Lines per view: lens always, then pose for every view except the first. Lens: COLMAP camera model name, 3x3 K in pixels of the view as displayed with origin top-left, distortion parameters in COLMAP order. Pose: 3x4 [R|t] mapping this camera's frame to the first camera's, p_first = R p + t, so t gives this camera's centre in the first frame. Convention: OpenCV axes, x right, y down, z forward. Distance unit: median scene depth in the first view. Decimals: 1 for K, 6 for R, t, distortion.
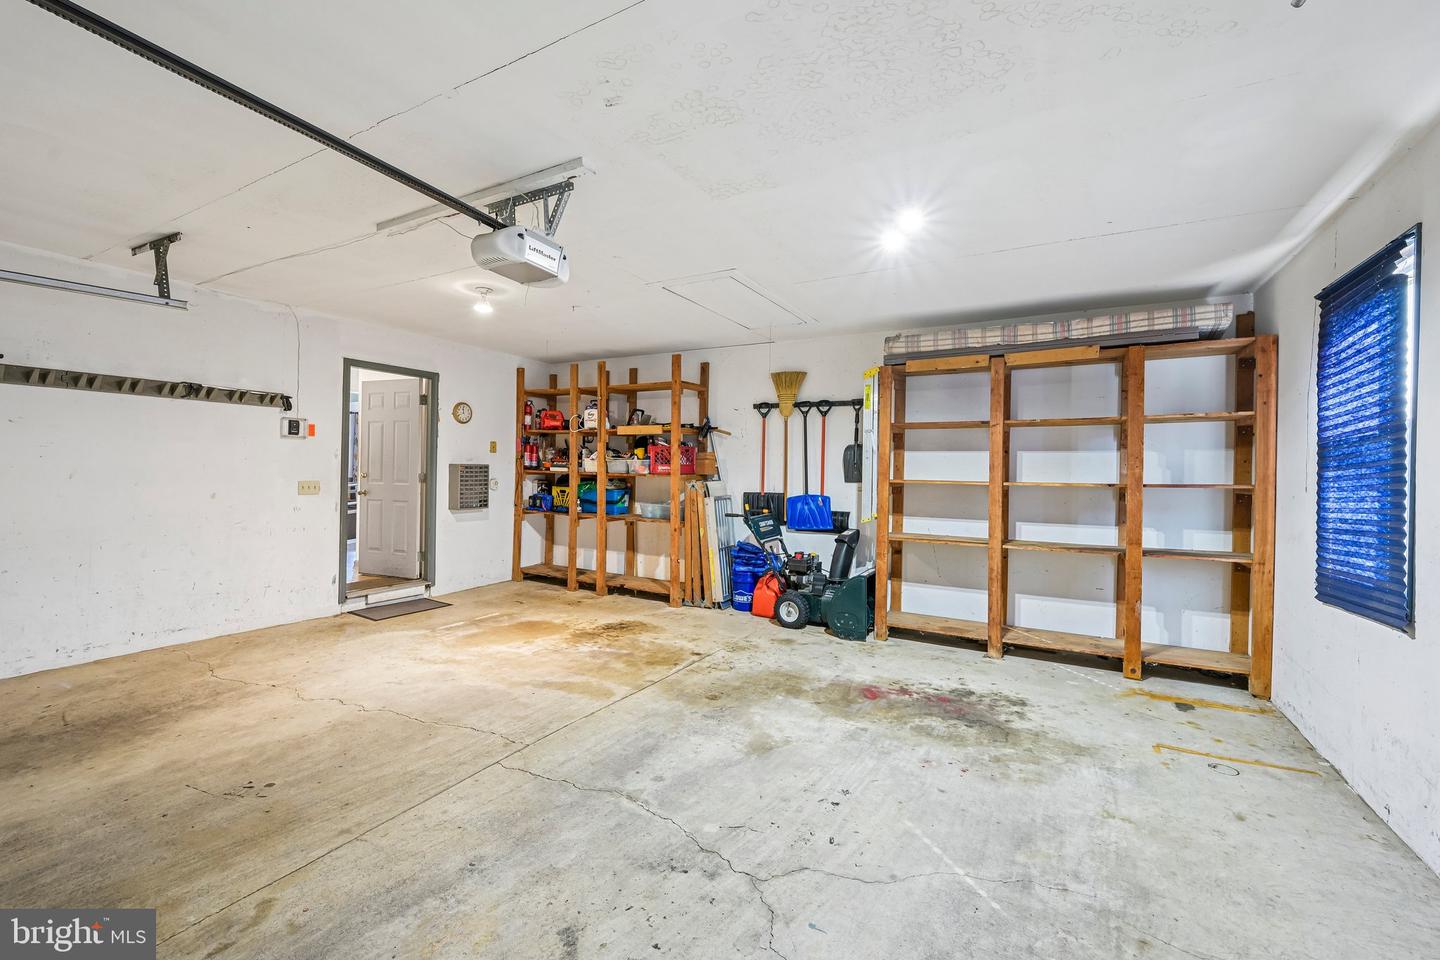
lens RADIAL K [[599.2, 0, 716.6], [0, 599.2, 468.5], [0, 0, 1]] dist [-0.000272, -0.000134]
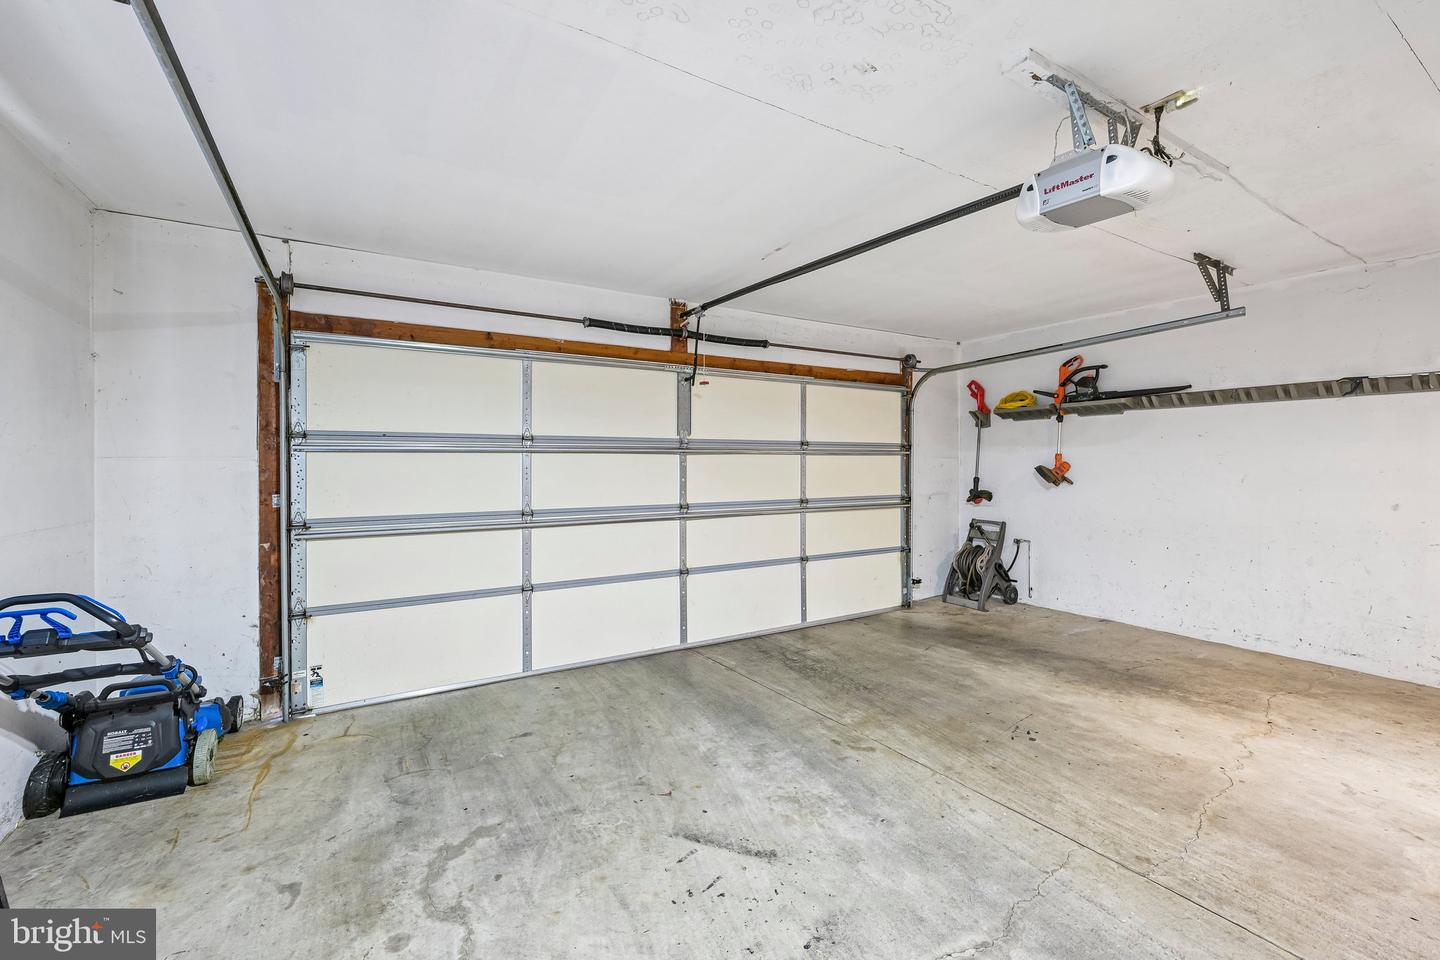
lens RADIAL K [[599.2, 0, 716.6], [0, 599.2, 468.5], [0, 0, 1]] dist [-0.000272, -0.000134]
pose [[-0.487533, -0.008569, -0.873062, 0.523314], [-0.005312, 0.999962, -0.006848, 0.003719], [0.873088, 0.001299, -0.487560, 0.903438]]
